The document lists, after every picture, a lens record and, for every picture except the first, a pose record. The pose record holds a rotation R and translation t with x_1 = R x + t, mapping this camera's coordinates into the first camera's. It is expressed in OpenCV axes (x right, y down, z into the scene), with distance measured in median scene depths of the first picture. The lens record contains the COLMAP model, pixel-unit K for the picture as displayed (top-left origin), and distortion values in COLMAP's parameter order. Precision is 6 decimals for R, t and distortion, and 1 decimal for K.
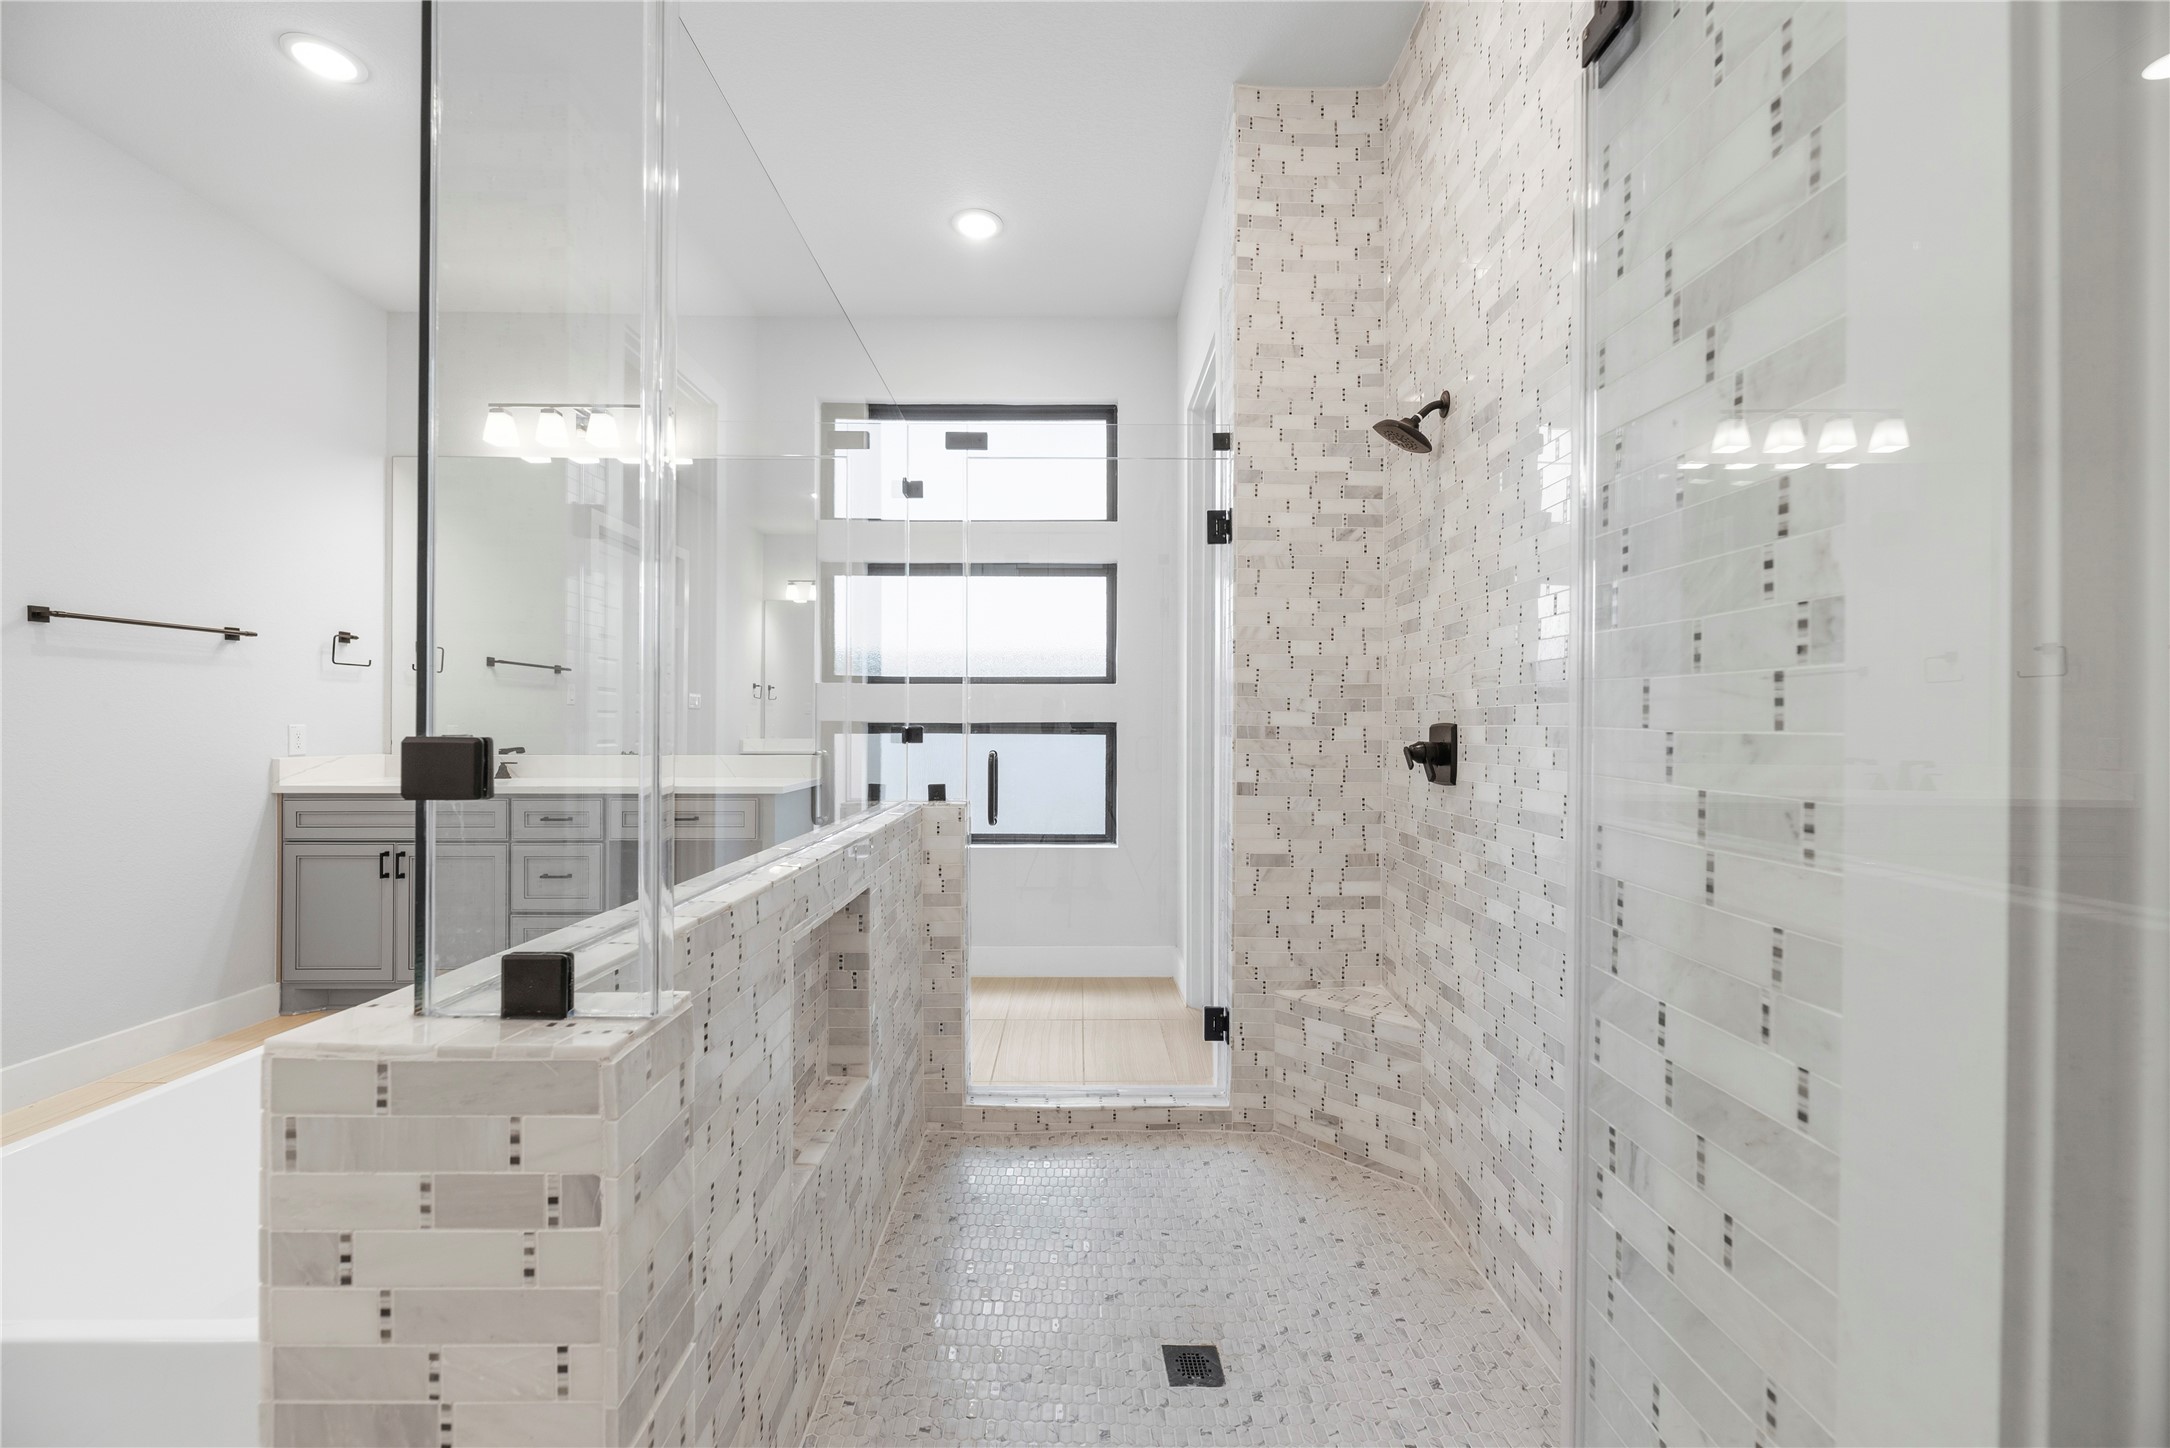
lens RADIAL K [[883.7, 0, 1085.0], [0, 883.7, 724.0], [0, 0, 1]] dist [0.000506, -0.000048]
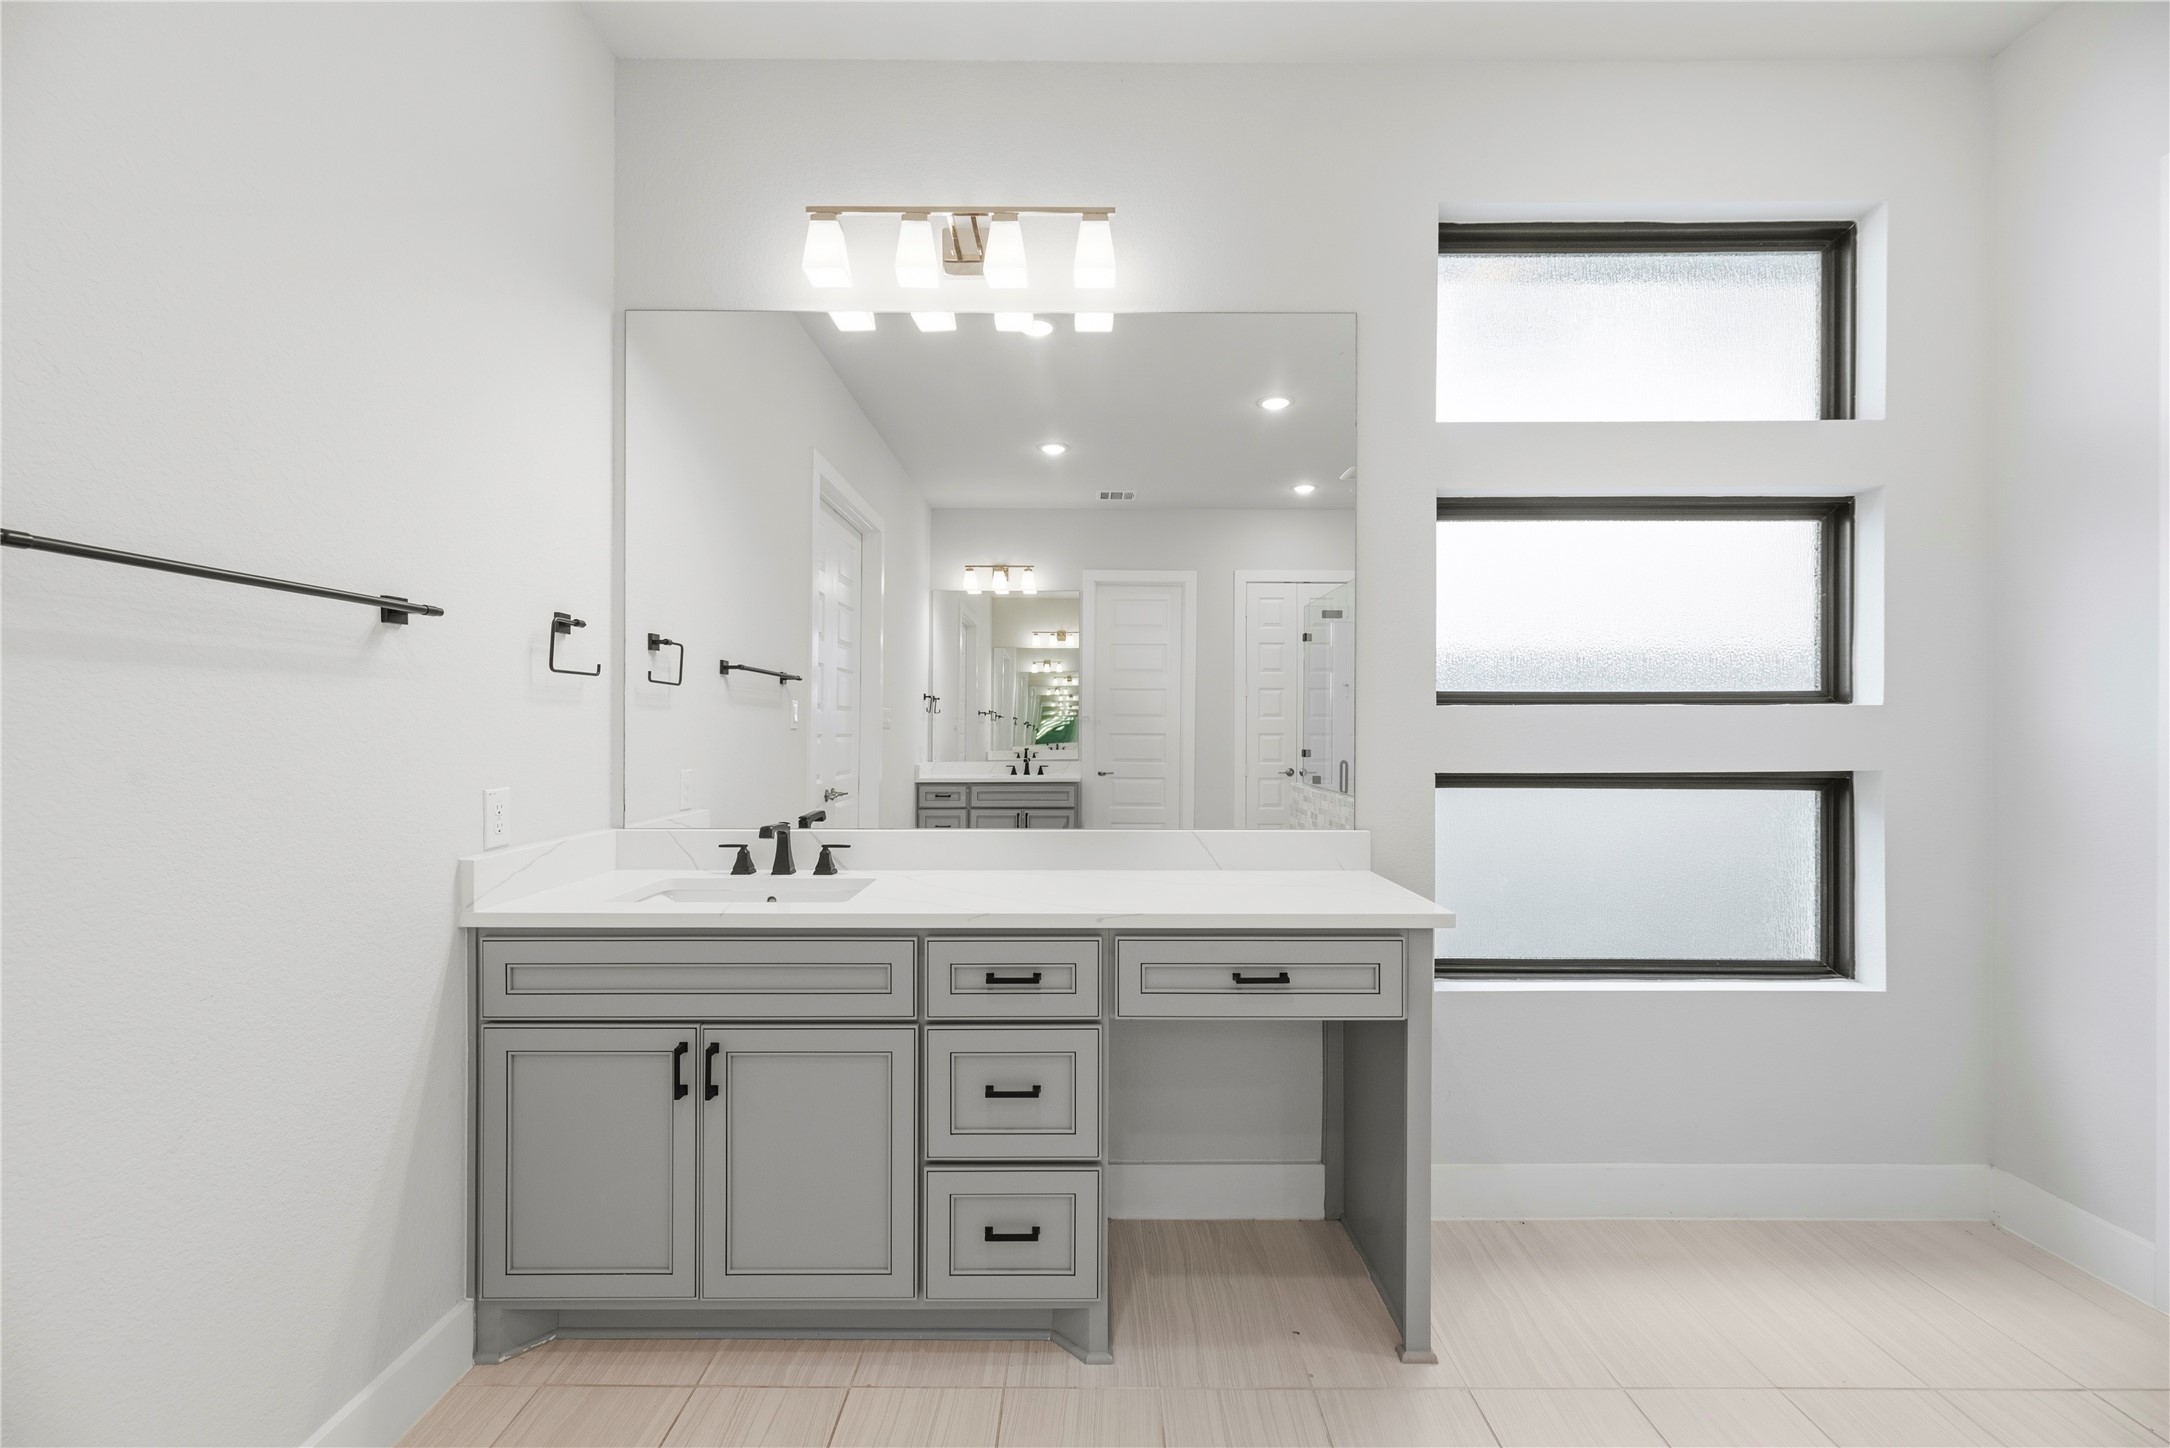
lens RADIAL K [[897.6, 0, 1100.5], [0, 897.6, 731.7], [0, 0, 1]] dist [-0.002021, -0.000230]
pose [[0.999942, 0.000391, -0.010770, -0.540700], [-0.000366, 0.999997, 0.002284, -0.034758], [0.010771, -0.002280, 0.999939, 0.485612]]
